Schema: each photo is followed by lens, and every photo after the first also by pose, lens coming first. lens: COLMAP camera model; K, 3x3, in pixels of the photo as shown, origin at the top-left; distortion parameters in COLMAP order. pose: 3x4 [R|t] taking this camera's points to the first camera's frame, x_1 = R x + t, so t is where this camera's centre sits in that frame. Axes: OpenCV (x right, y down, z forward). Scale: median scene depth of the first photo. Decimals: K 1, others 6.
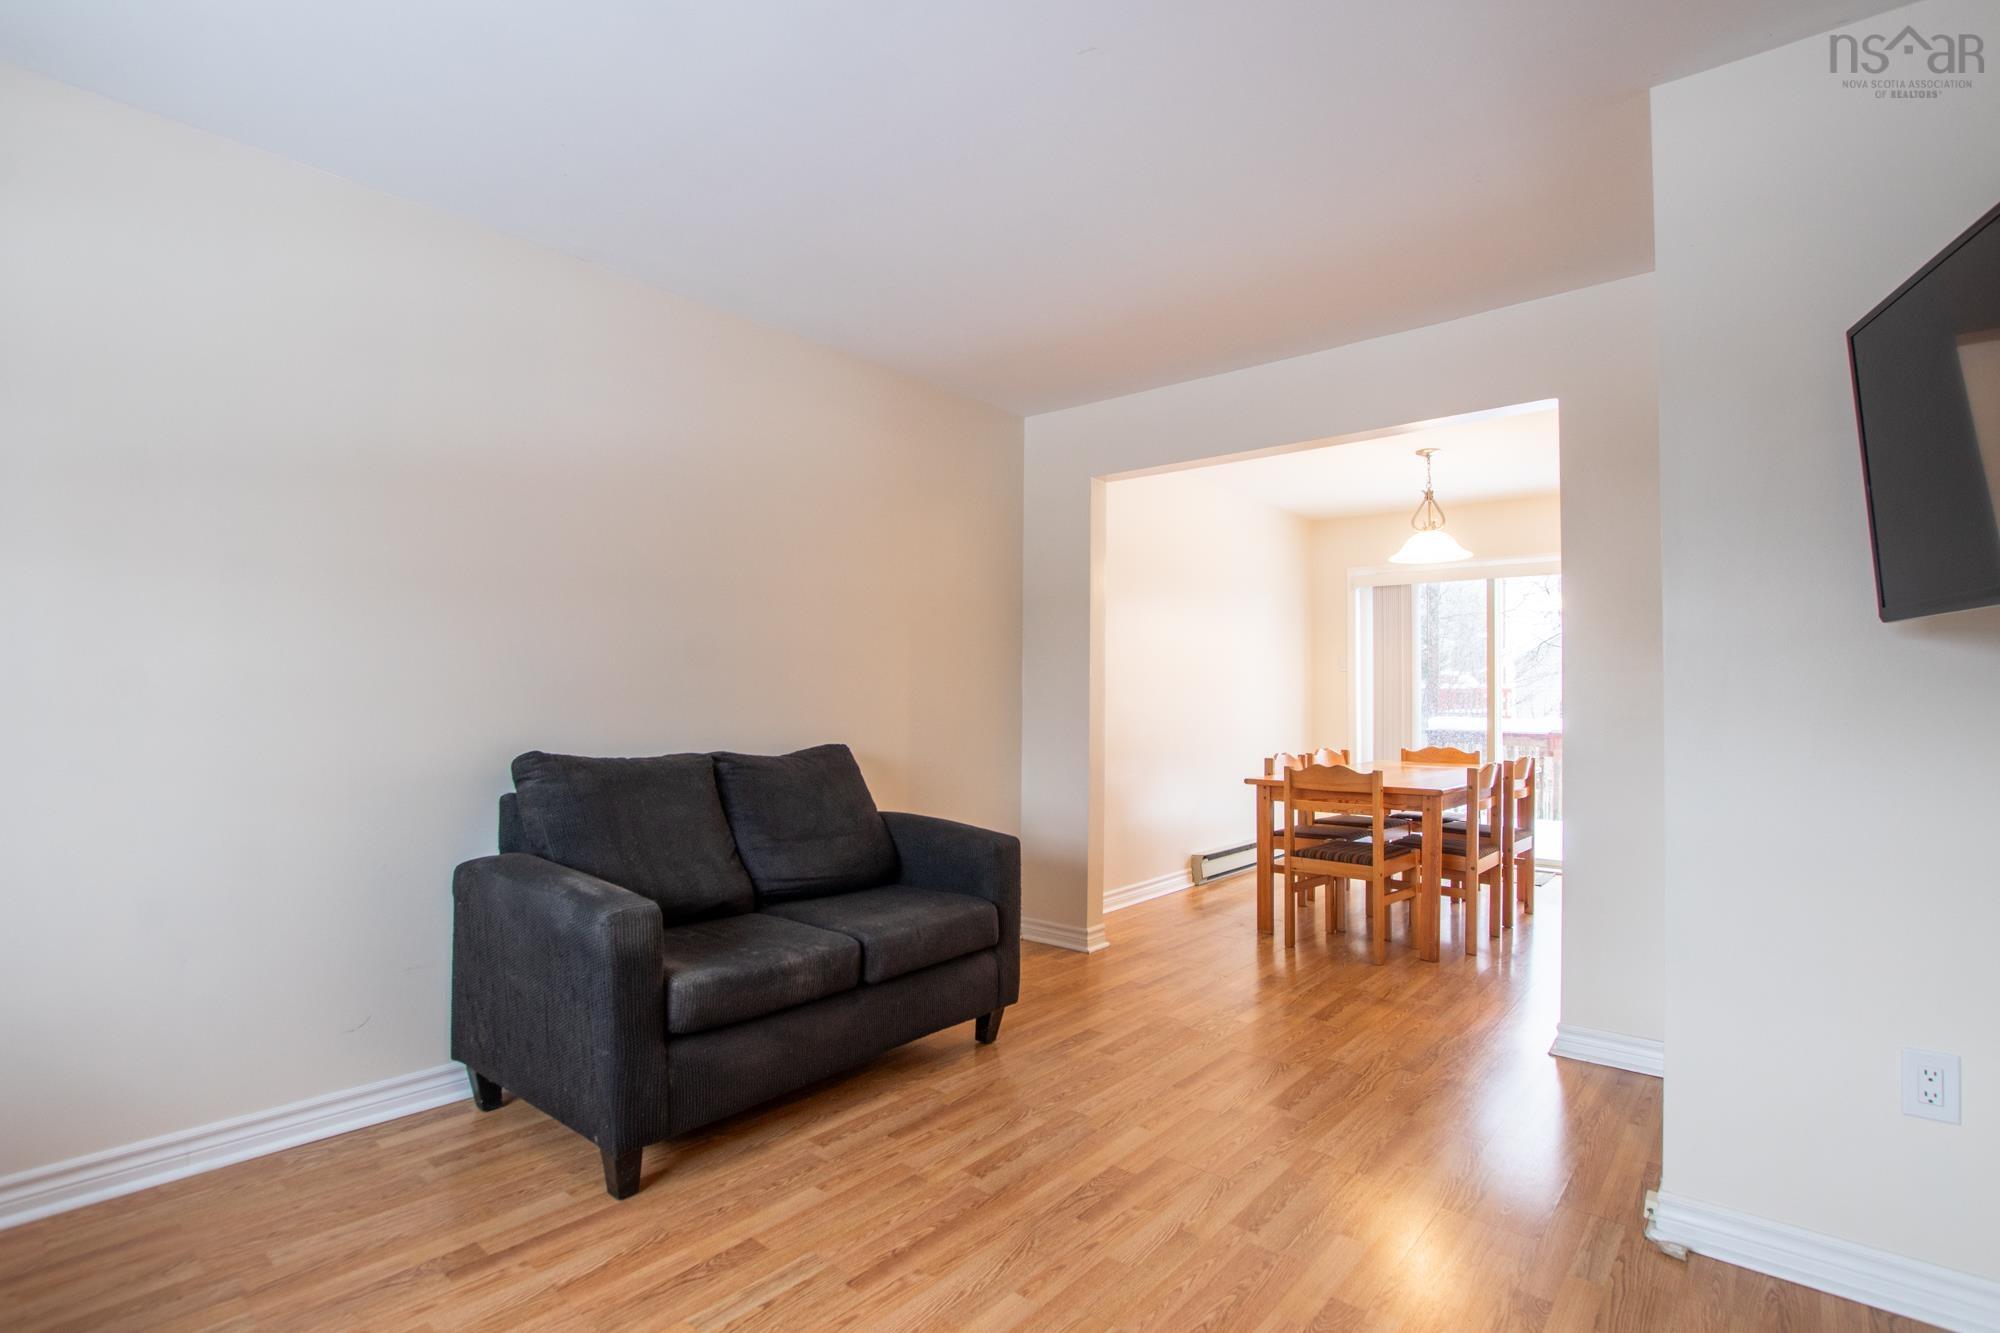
lens RADIAL K [[963.6, 0, 994.7], [0, 963.6, 675.8], [0, 0, 1]] dist [-0.024823, 0.002456]
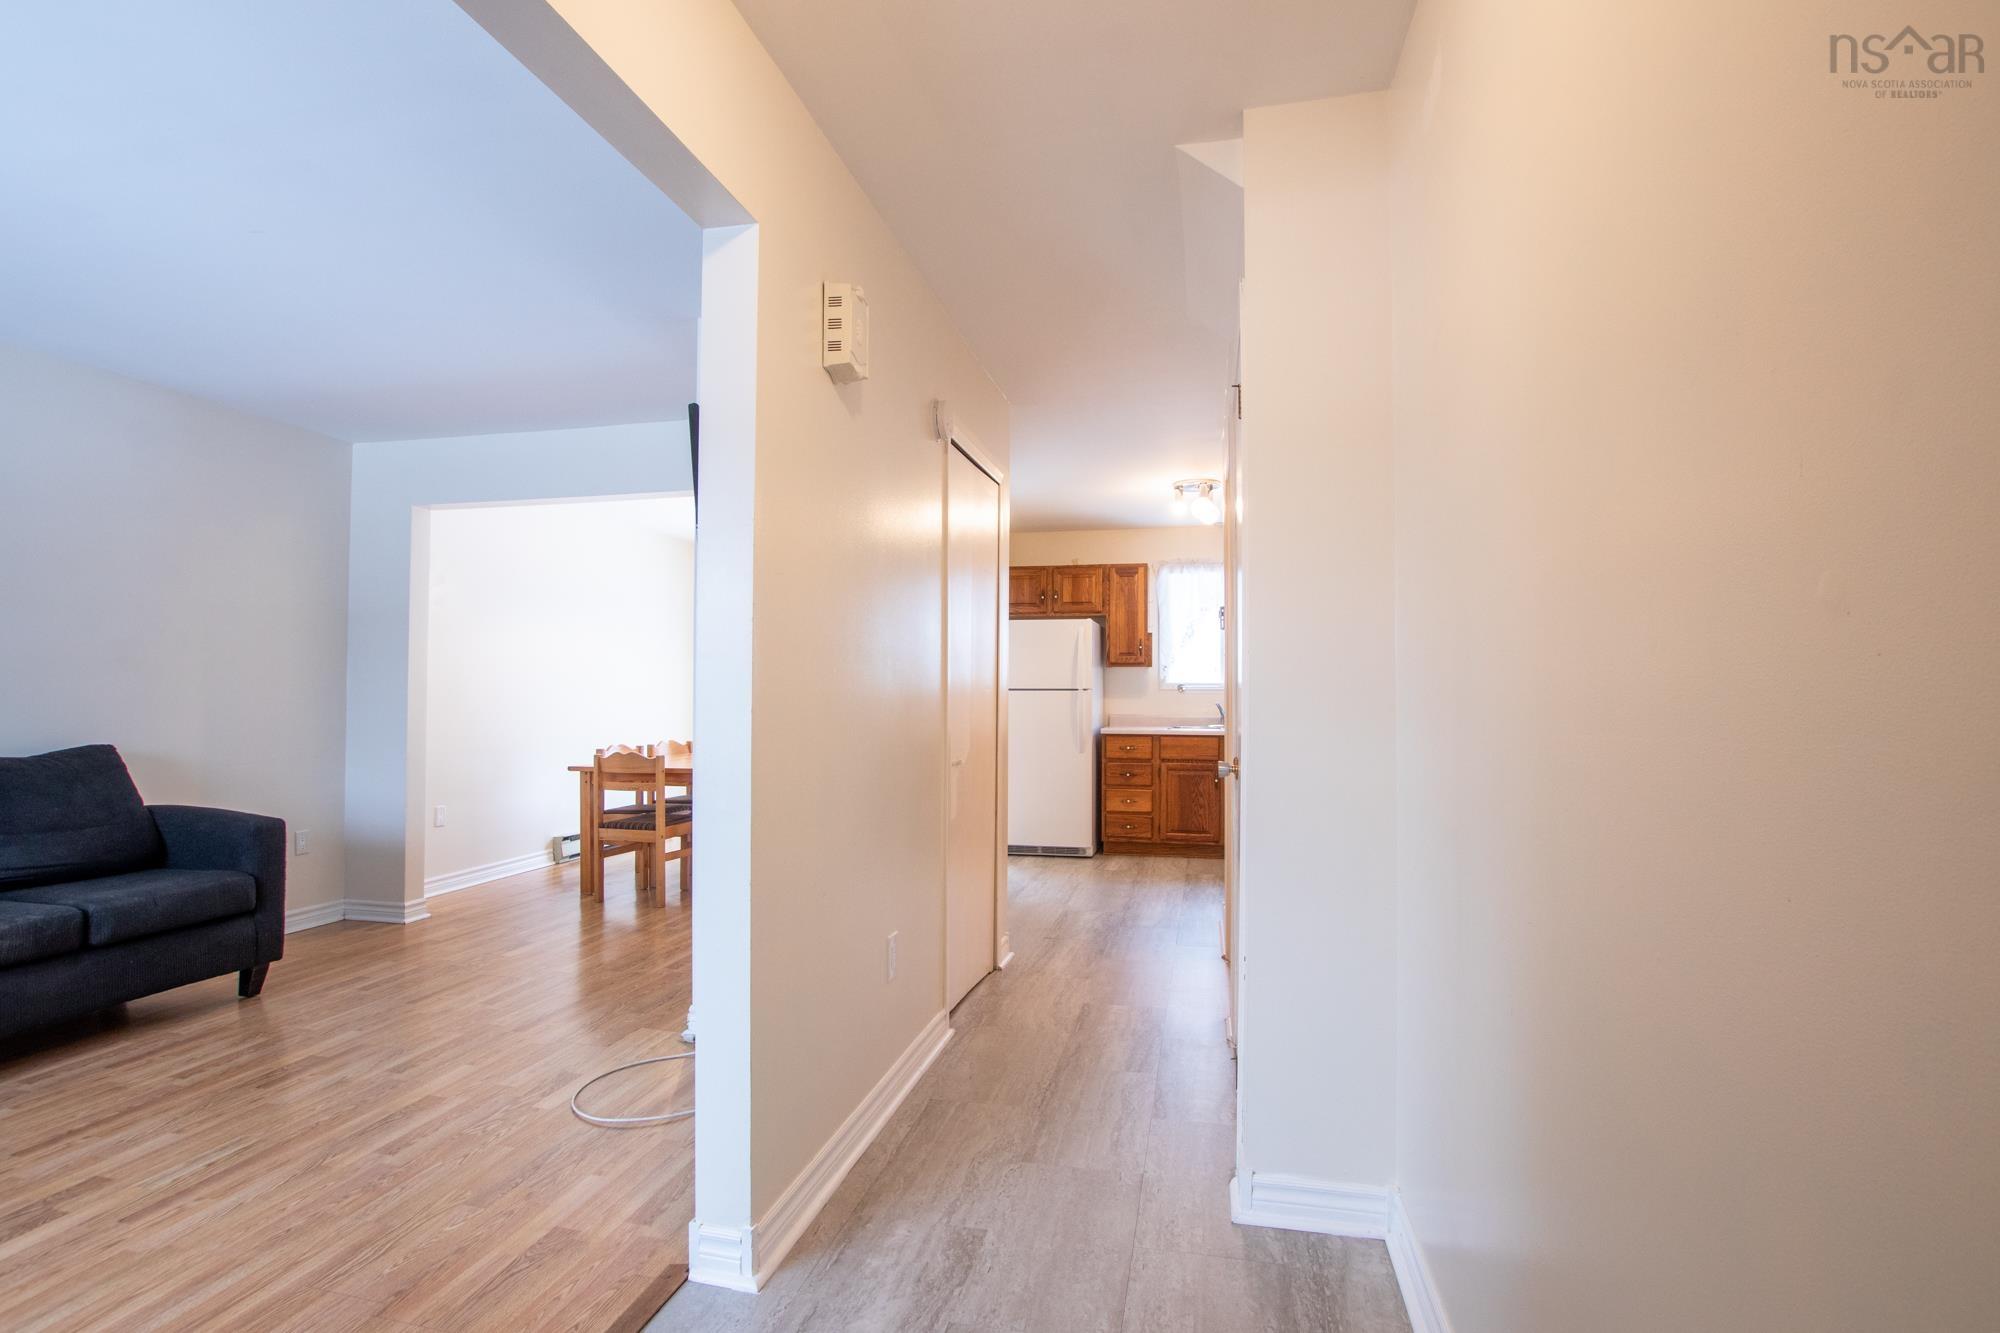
lens RADIAL K [[963.6, 0, 994.7], [0, 963.6, 675.8], [0, 0, 1]] dist [-0.024823, 0.002456]
pose [[0.883389, 0.006772, 0.468591, 0.249797], [-0.007105, 0.999974, -0.001055, -0.012327], [-0.468586, -0.002397, 0.883415, -0.439866]]
